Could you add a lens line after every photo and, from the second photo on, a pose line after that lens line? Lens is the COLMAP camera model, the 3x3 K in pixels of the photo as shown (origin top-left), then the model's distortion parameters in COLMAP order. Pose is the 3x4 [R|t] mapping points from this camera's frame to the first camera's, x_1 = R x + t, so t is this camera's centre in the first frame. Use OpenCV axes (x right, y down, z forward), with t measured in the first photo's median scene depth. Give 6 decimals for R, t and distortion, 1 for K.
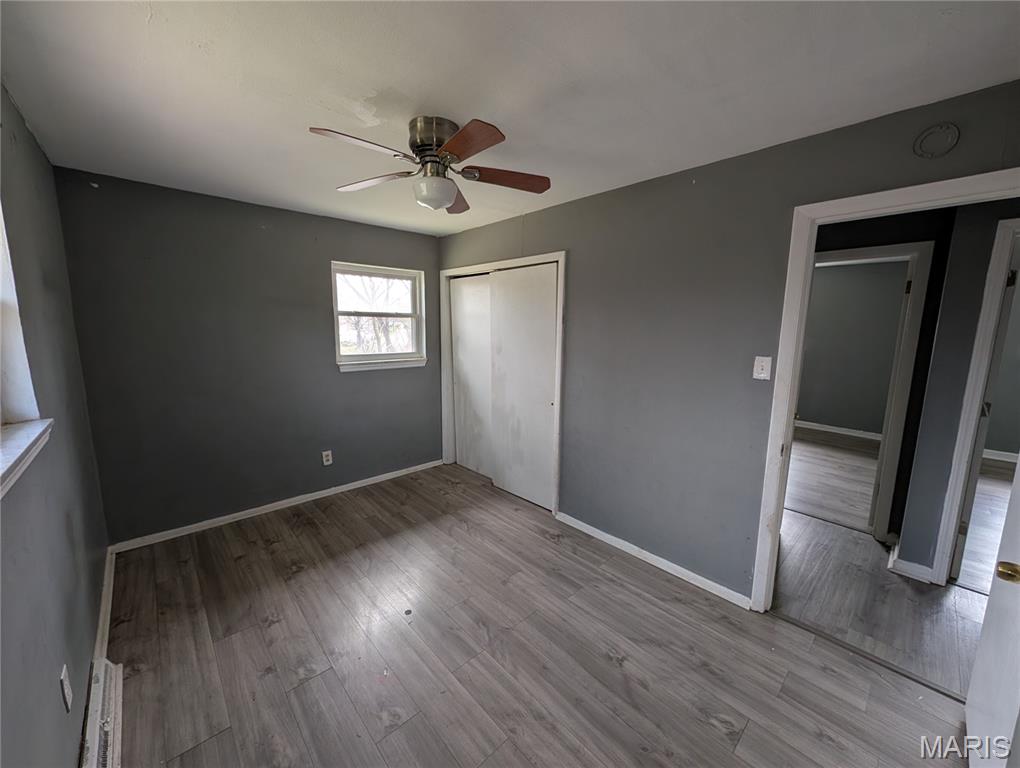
lens RADIAL K [[391.8, 0, 508.7], [0, 391.8, 383.6], [0, 0, 1]] dist [-0.001060, 0.000277]
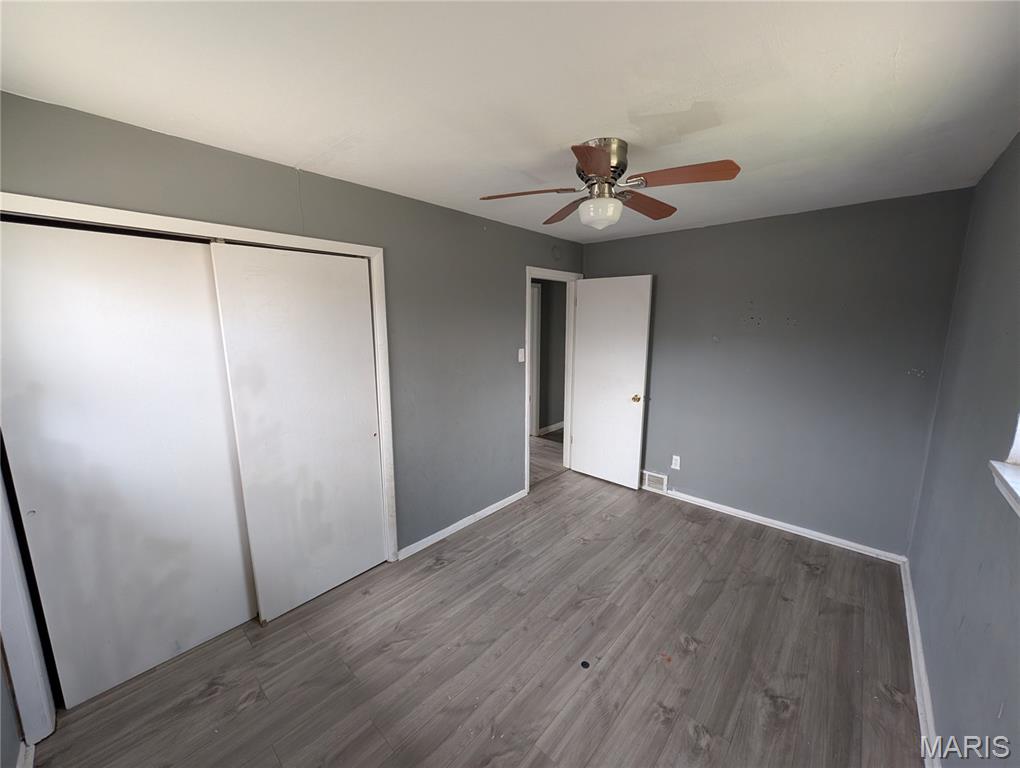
lens RADIAL K [[391.8, 0, 508.7], [0, 391.8, 383.6], [0, 0, 1]] dist [-0.001060, 0.000277]
pose [[-0.085783, -0.170597, 0.981600, -0.828488], [0.149869, 0.971812, 0.181993, -0.188457], [-0.984977, 0.162723, -0.057798, 0.917874]]
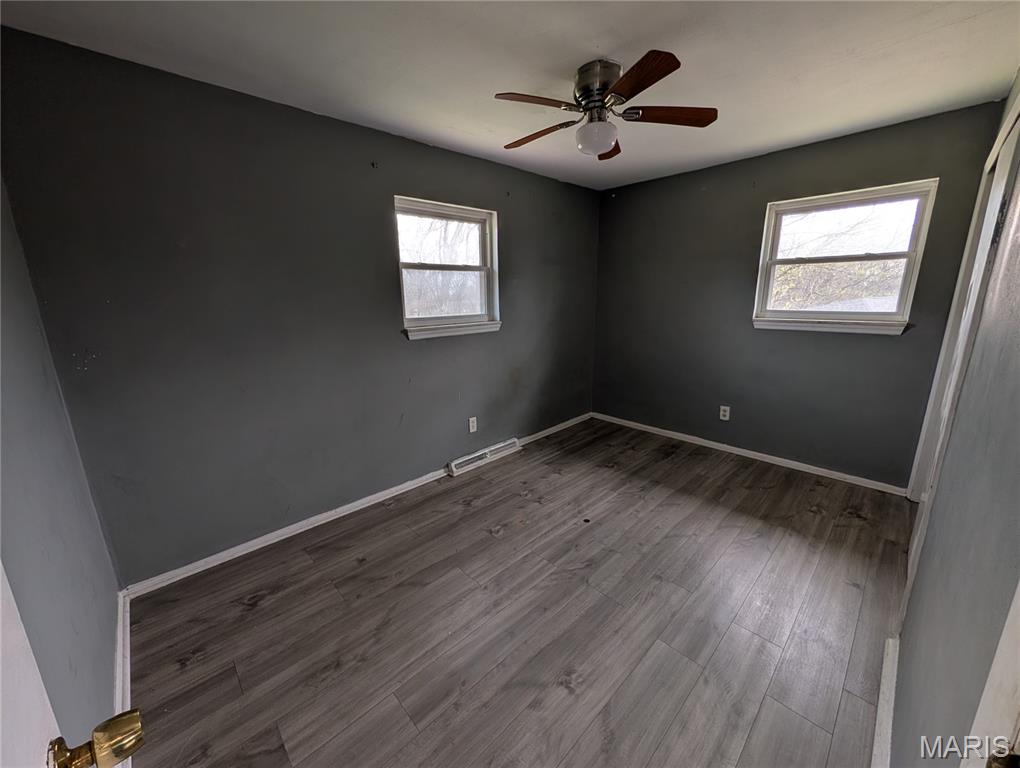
lens RADIAL K [[391.8, 0, 508.7], [0, 391.8, 383.6], [0, 0, 1]] dist [-0.001060, 0.000277]
pose [[0.015131, 0.216874, -0.976082, 0.657996], [-0.133079, 0.967946, 0.213003, -0.030441], [0.990990, 0.126673, 0.043508, 0.543811]]
